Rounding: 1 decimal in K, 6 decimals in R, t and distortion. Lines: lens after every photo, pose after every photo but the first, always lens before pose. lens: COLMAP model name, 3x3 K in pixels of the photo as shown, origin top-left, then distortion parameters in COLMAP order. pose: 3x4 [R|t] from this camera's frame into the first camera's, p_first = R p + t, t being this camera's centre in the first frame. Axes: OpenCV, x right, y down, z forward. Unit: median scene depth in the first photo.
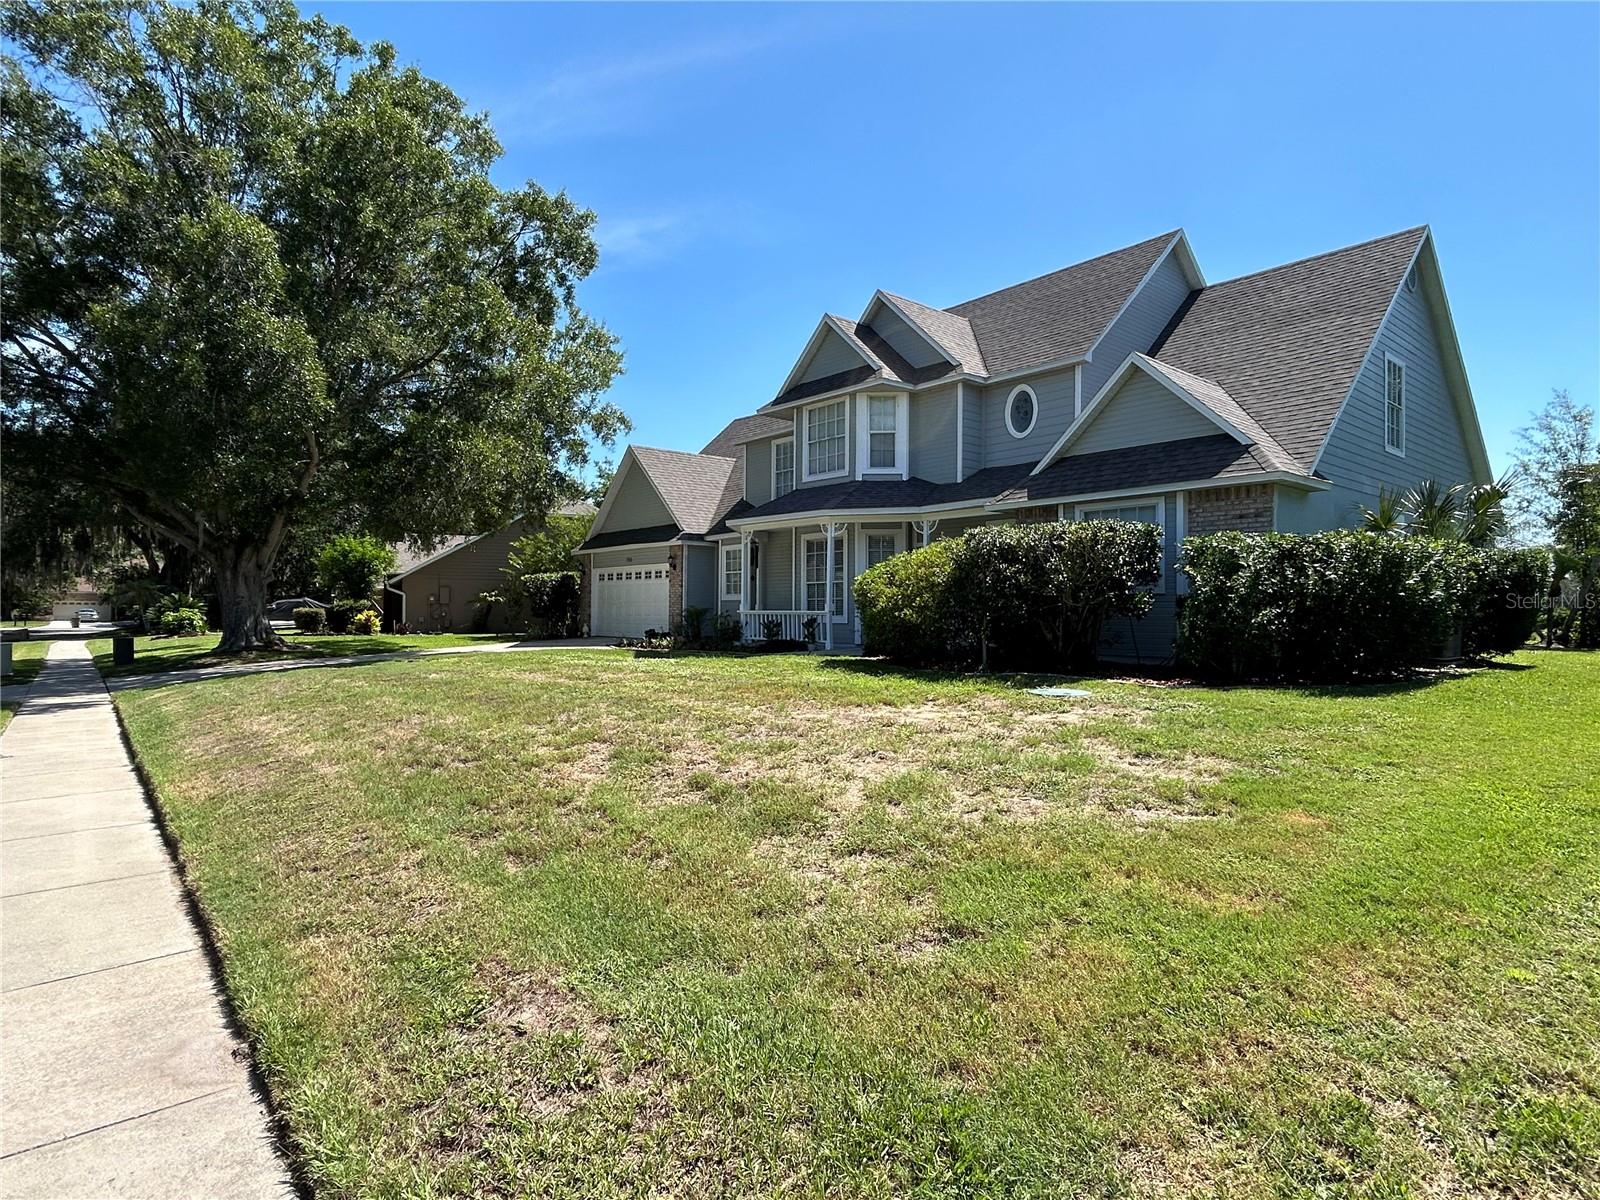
lens RADIAL K [[865.2, 0, 804.4], [0, 865.2, 593.2], [0, 0, 1]] dist [-0.002039, -0.000921]
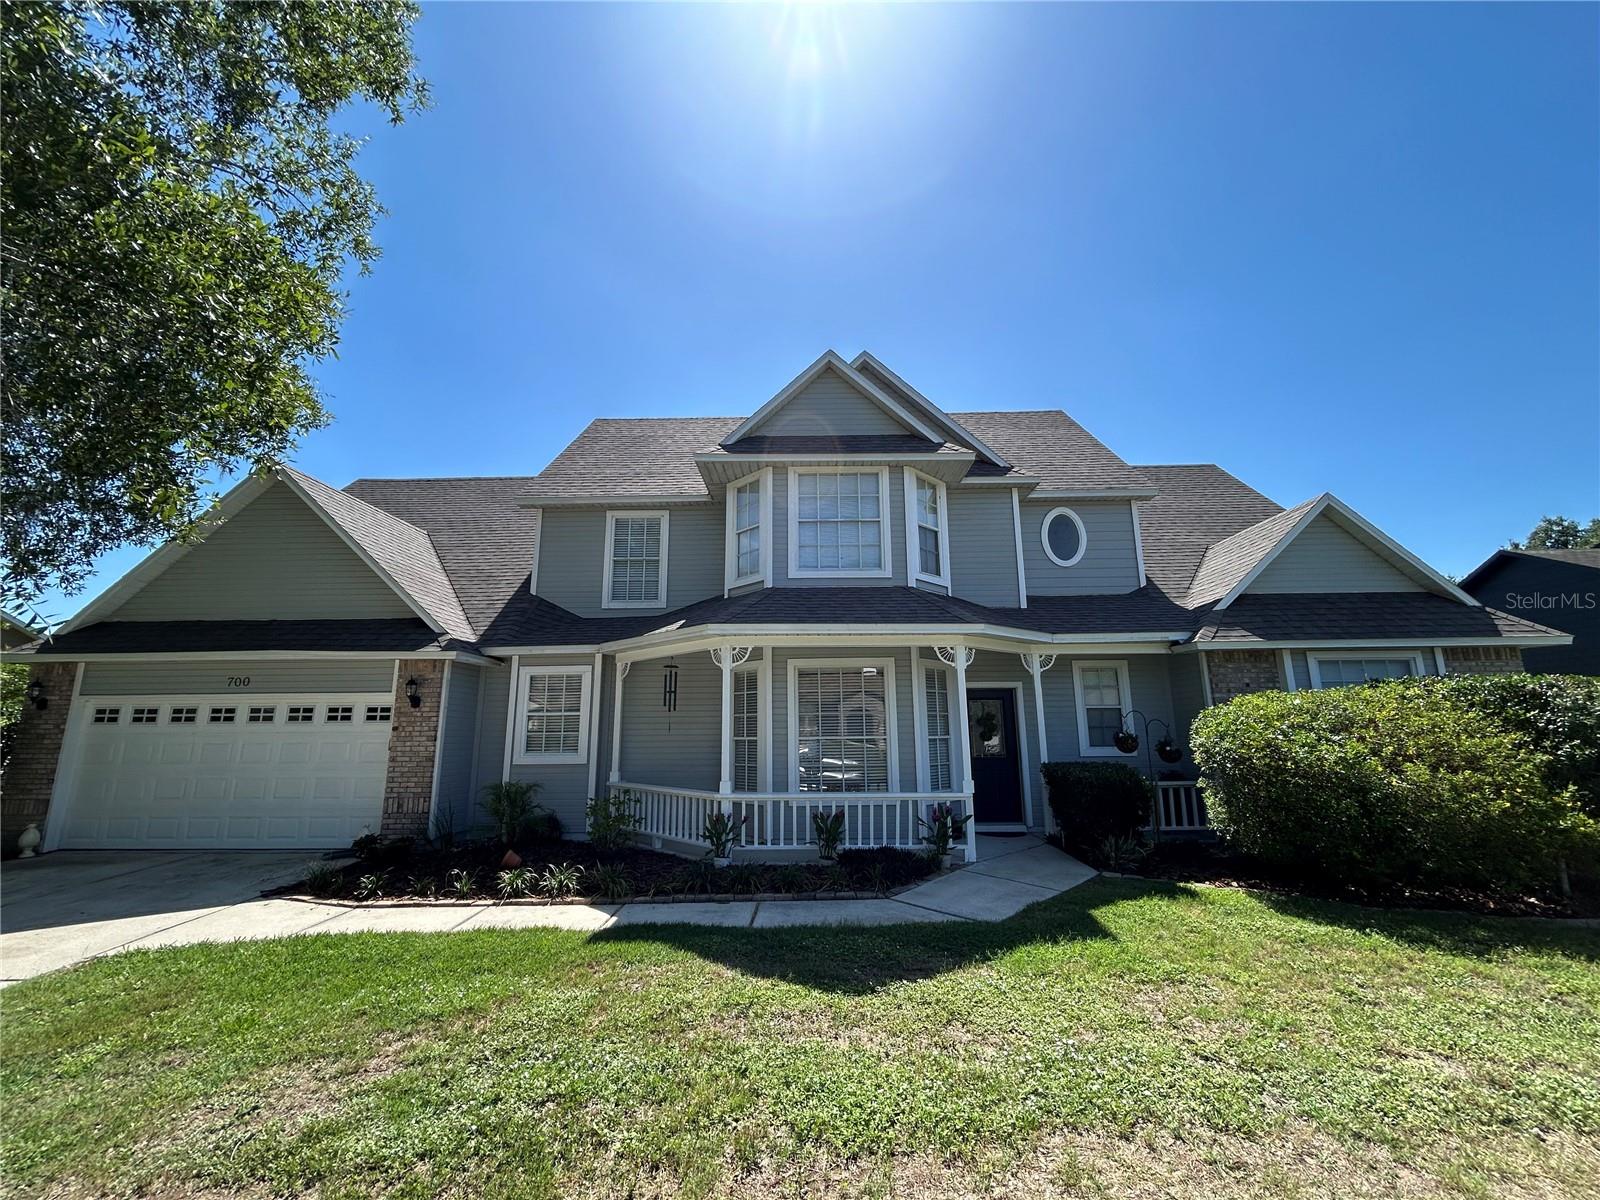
lens RADIAL K [[653.4, 0, 800.0], [0, 653.4, 600.0], [0, 0, 1]] dist [0.000771, 0.000296]
pose [[0.668052, 0.136250, 0.731535, -0.396870], [-0.004370, 0.983795, -0.179244, -0.028486], [-0.744102, 0.116547, 0.657821, 0.768152]]
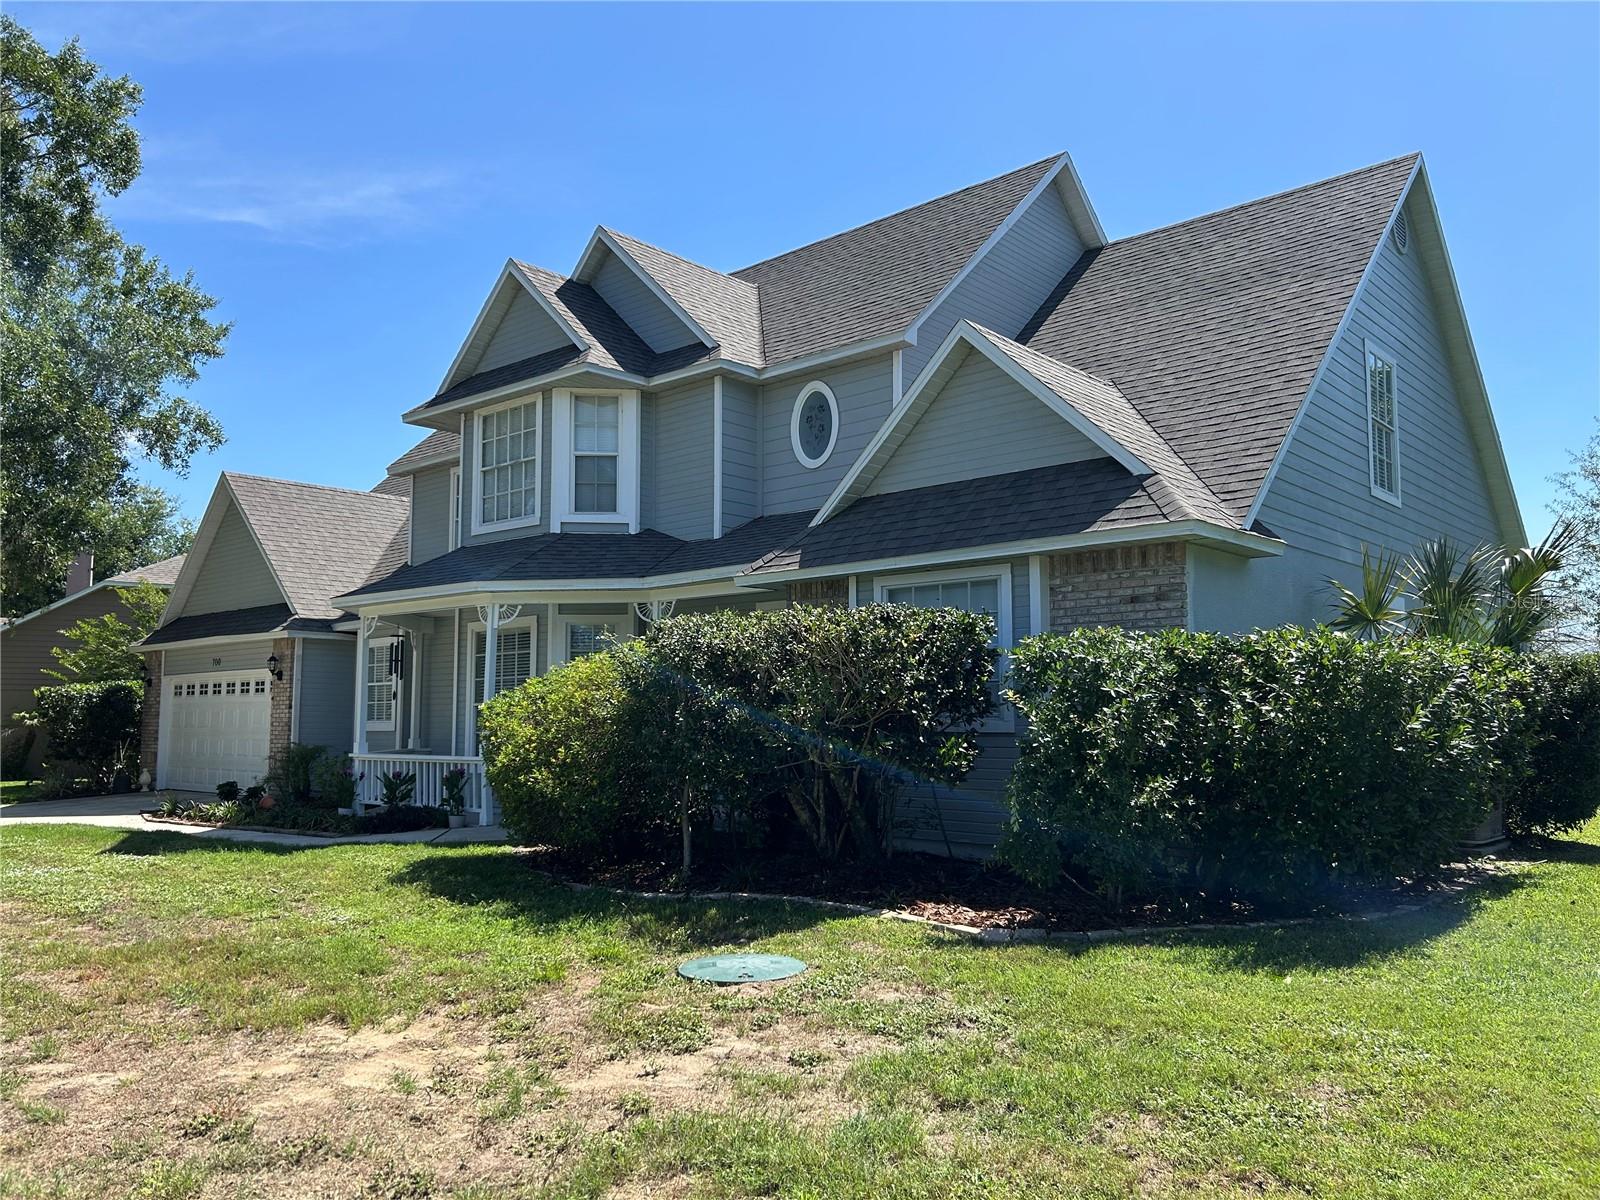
lens RADIAL K [[1194.9, 0, 800.0], [0, 1194.9, 600.0], [0, 0, 1]] dist [0.067201, -0.090536]
pose [[0.990880, 0.006262, 0.134602, 0.126261], [0.004654, 0.996733, -0.080630, -0.017831], [-0.134667, 0.080521, 0.987614, 0.173123]]
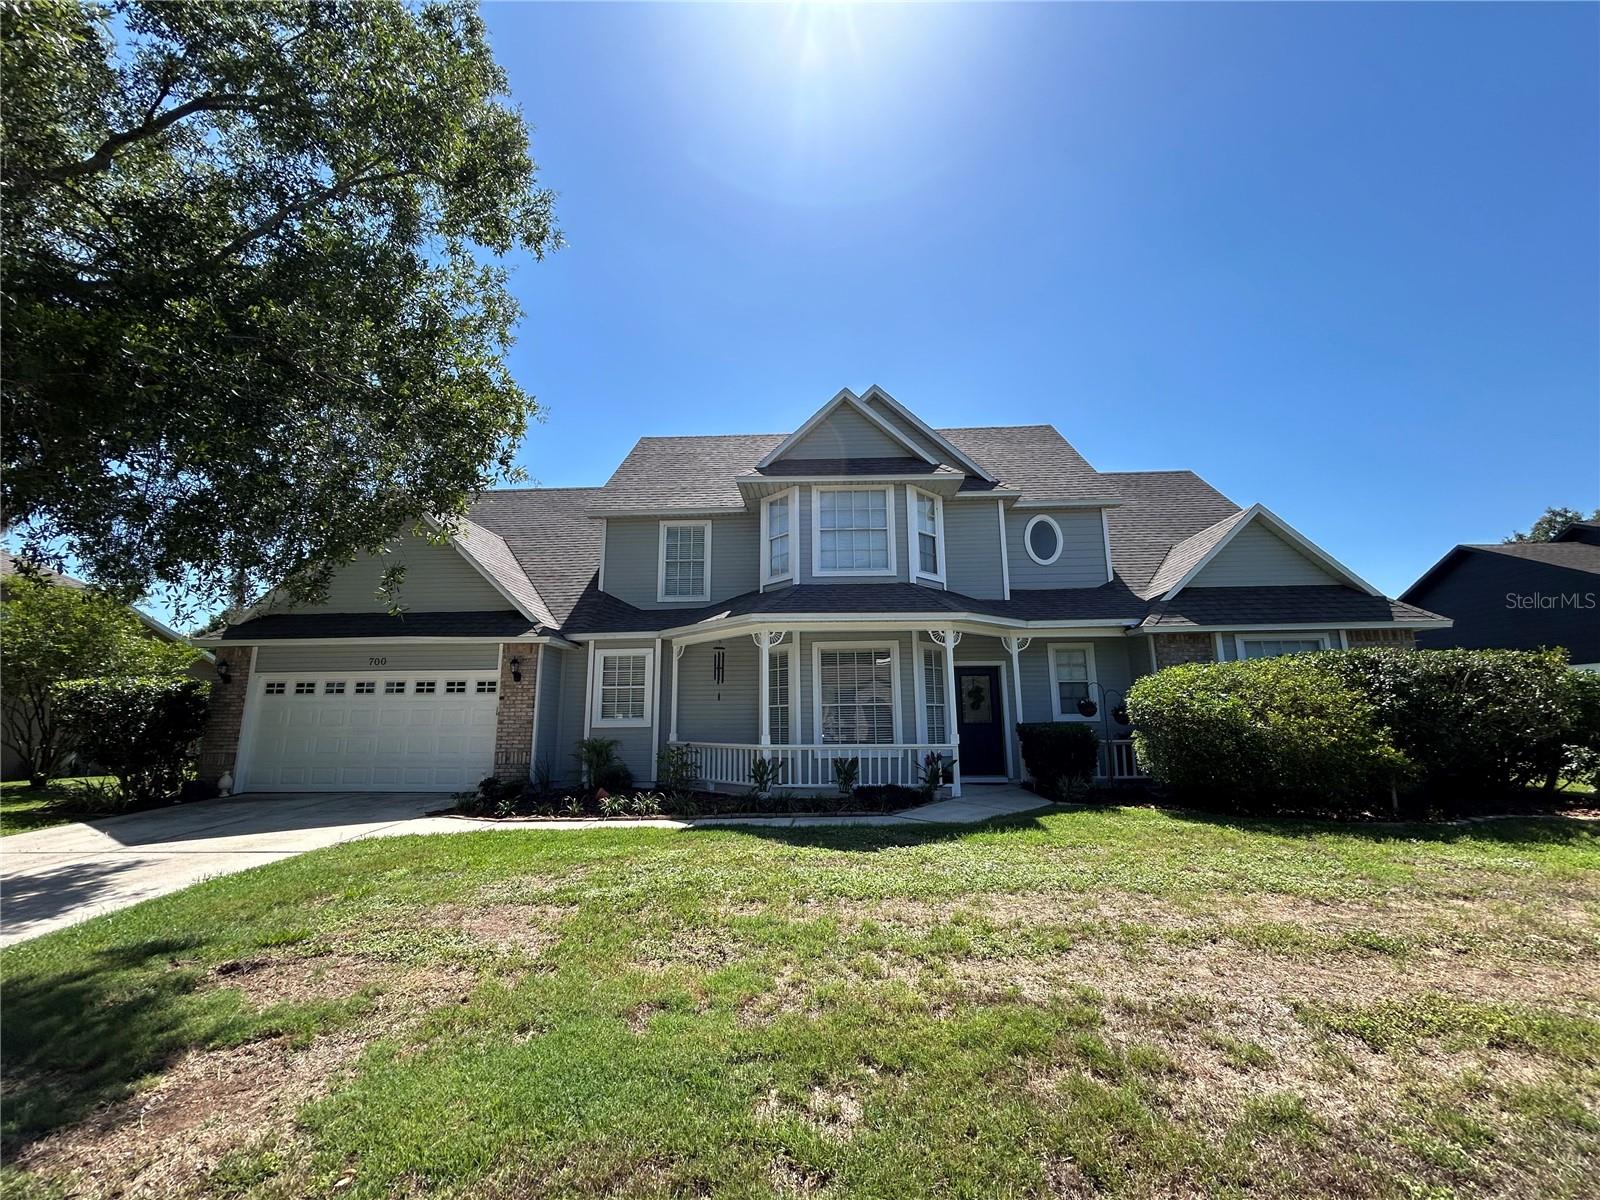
lens RADIAL K [[653.4, 0, 800.0], [0, 653.4, 600.0], [0, 0, 1]] dist [0.000771, 0.000296]
pose [[0.687876, 0.125307, 0.714930, -0.495586], [-0.003711, 0.985579, -0.169174, -0.006111], [-0.725819, 0.113718, 0.678421, 0.686192]]
